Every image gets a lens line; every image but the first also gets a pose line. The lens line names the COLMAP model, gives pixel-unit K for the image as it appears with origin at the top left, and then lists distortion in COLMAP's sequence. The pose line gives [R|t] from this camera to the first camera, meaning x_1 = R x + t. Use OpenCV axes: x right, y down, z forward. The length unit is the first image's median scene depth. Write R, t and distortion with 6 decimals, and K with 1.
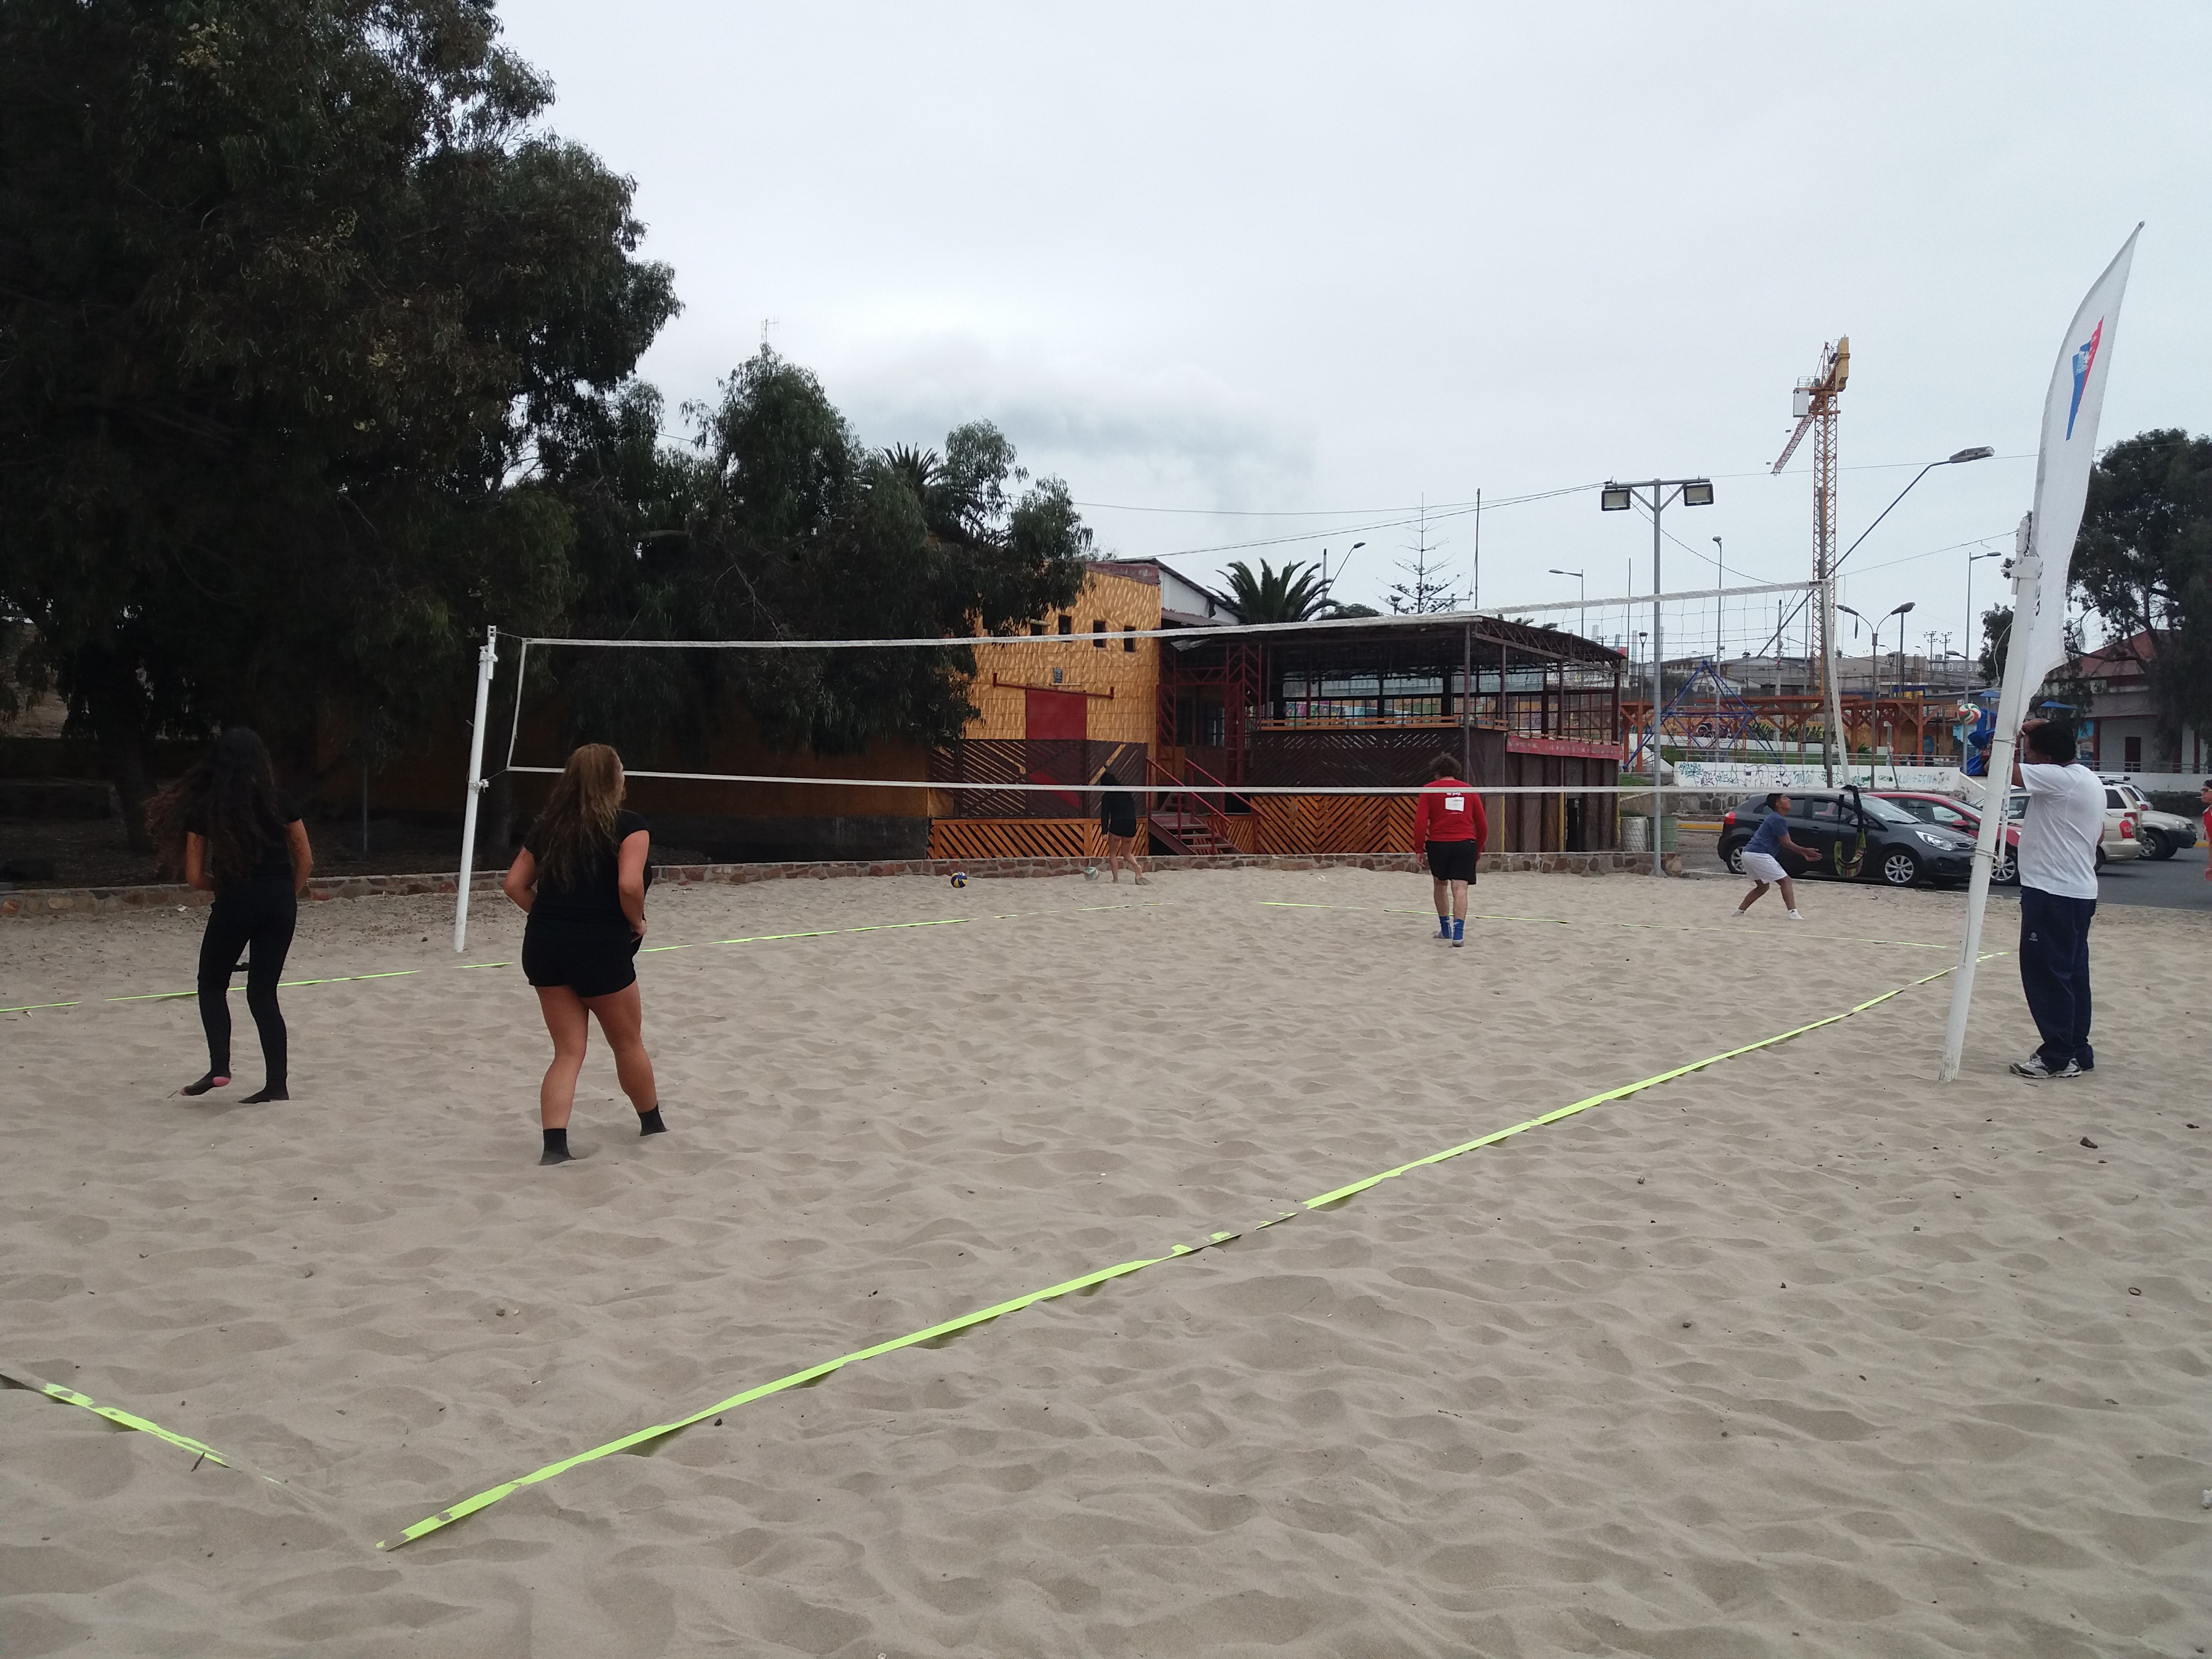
lens RADIAL K [[1784.3, 0, 1116.5], [0, 1784.3, 851.0], [0, 0, 1]] dist [0.060578, -0.096548]
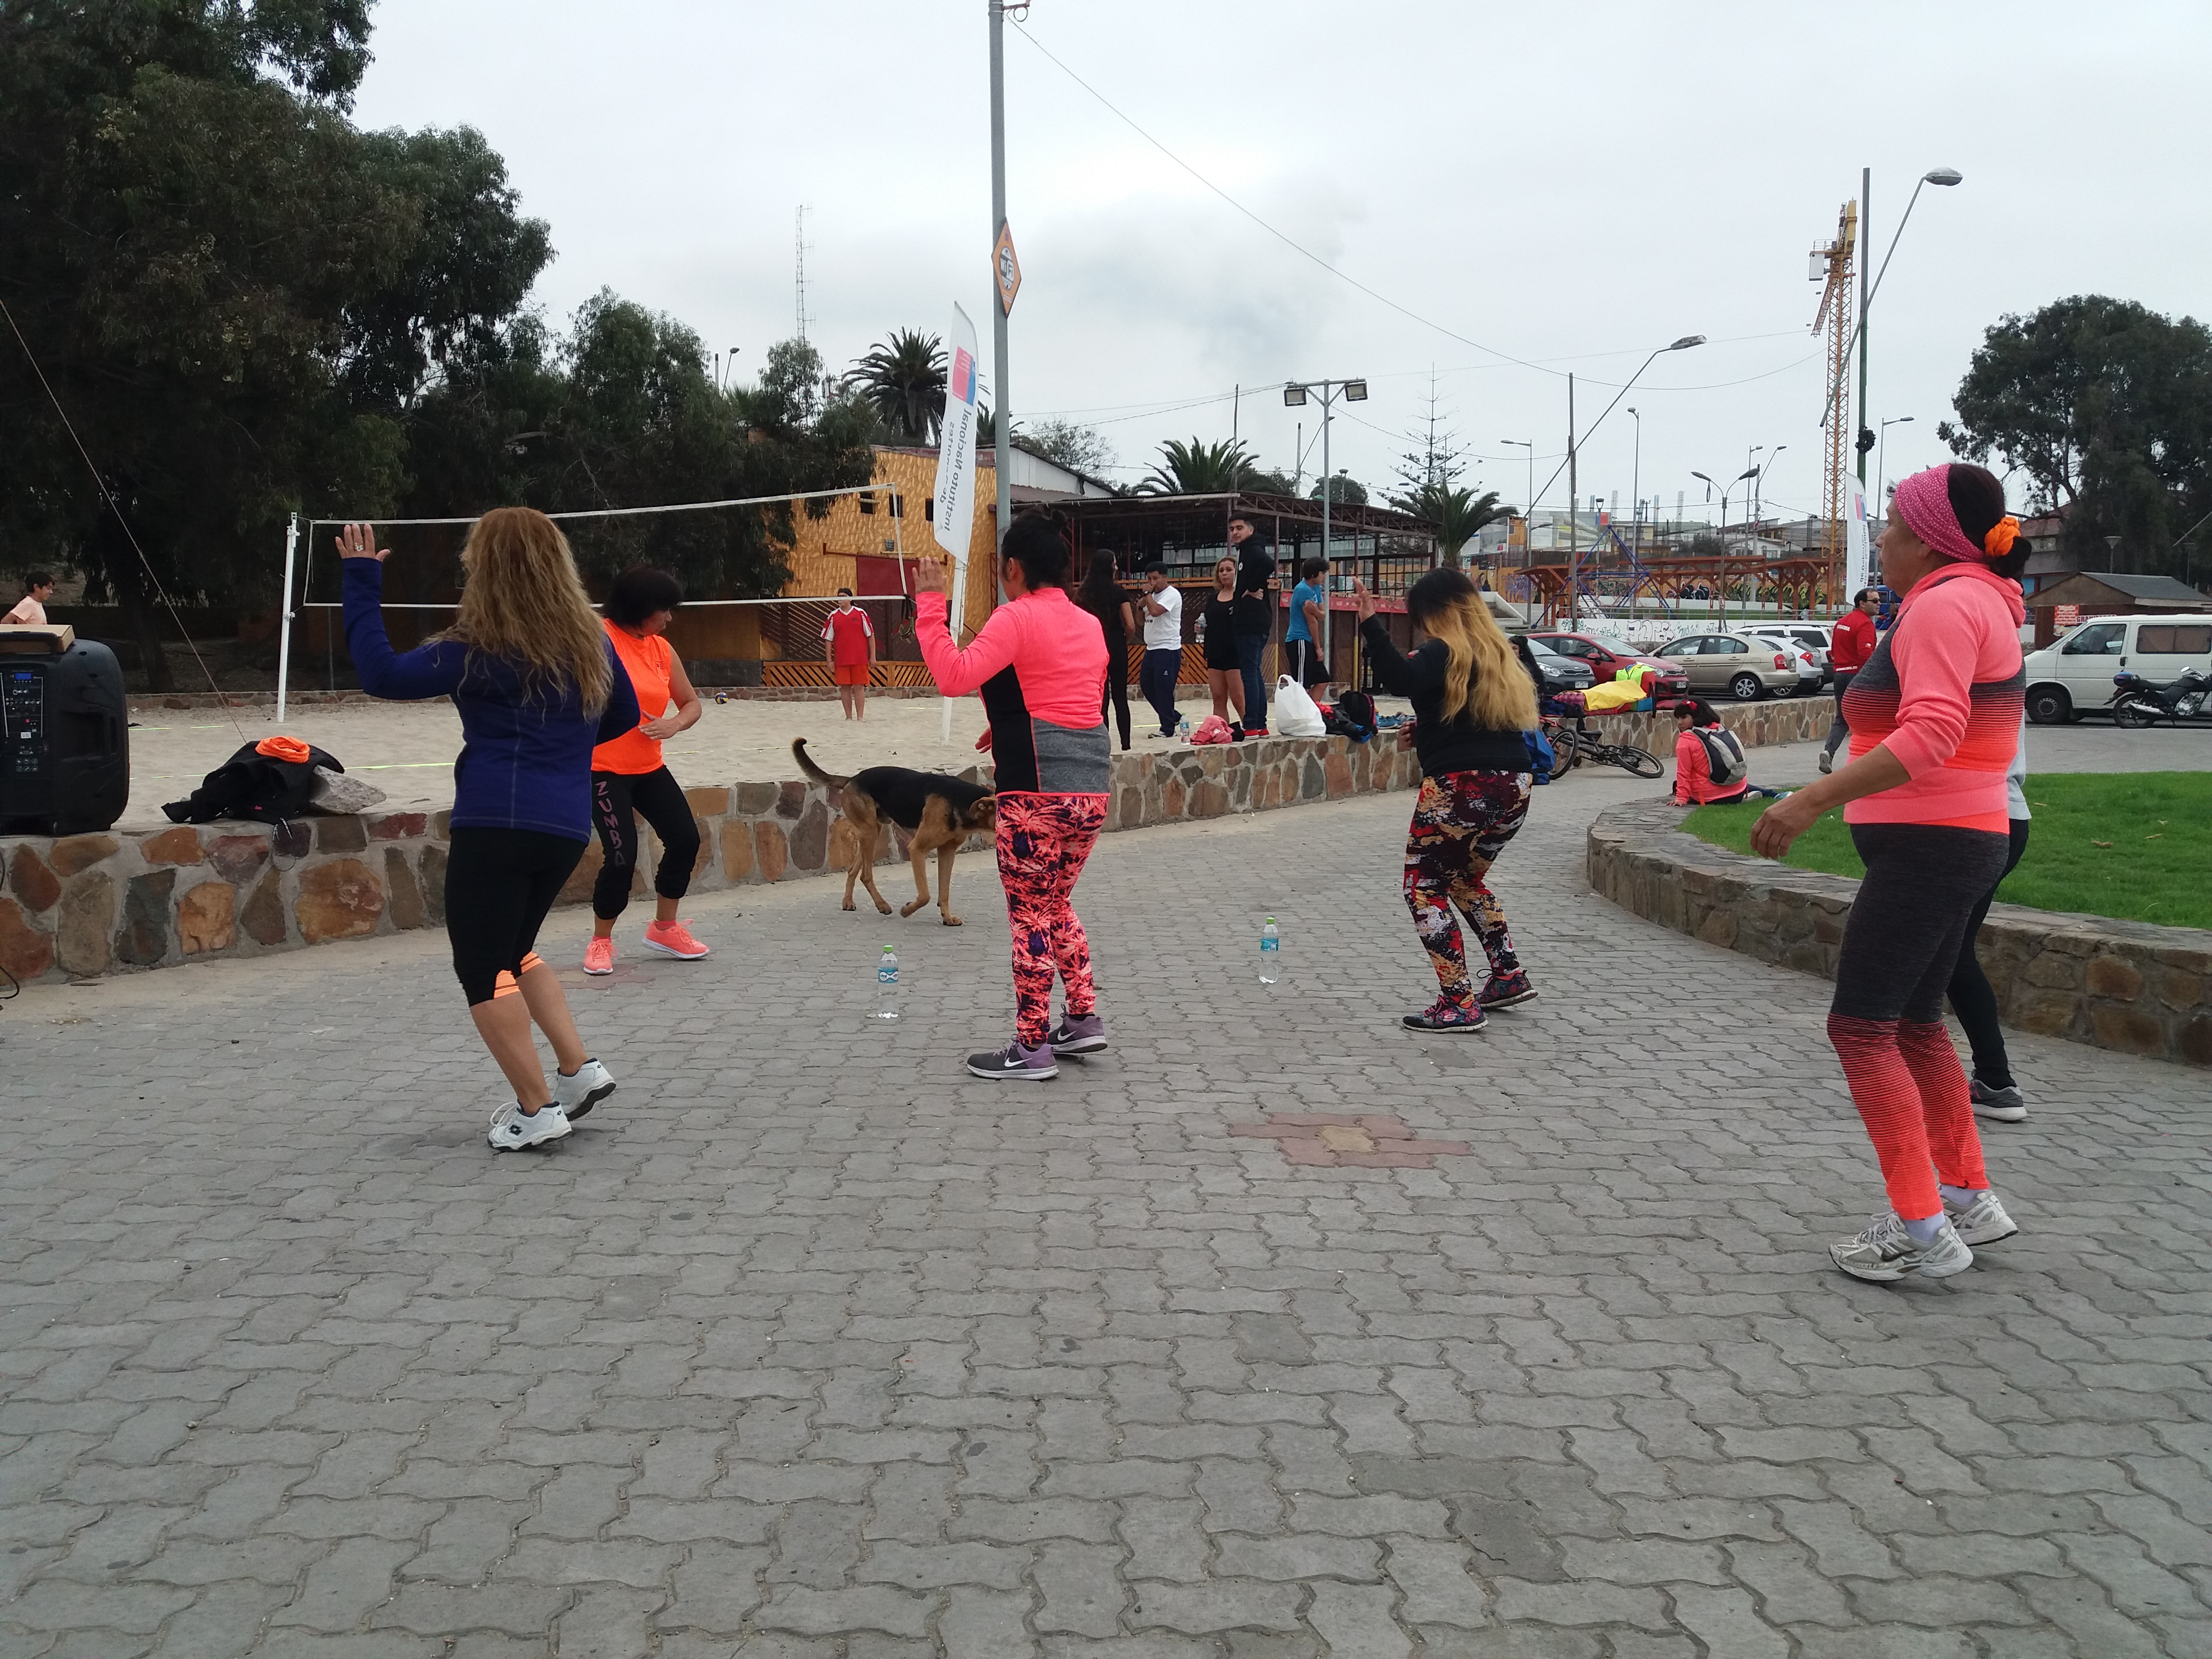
lens RADIAL K [[1784.3, 0, 1100.0], [0, 1784.3, 832.7], [0, 0, 1]] dist [0.060578, -0.096548]
pose [[0.997827, -0.002743, -0.065837, 0.224628], [0.006643, 0.998230, 0.059098, 0.031313], [0.065558, -0.059407, 0.996079, -0.257984]]
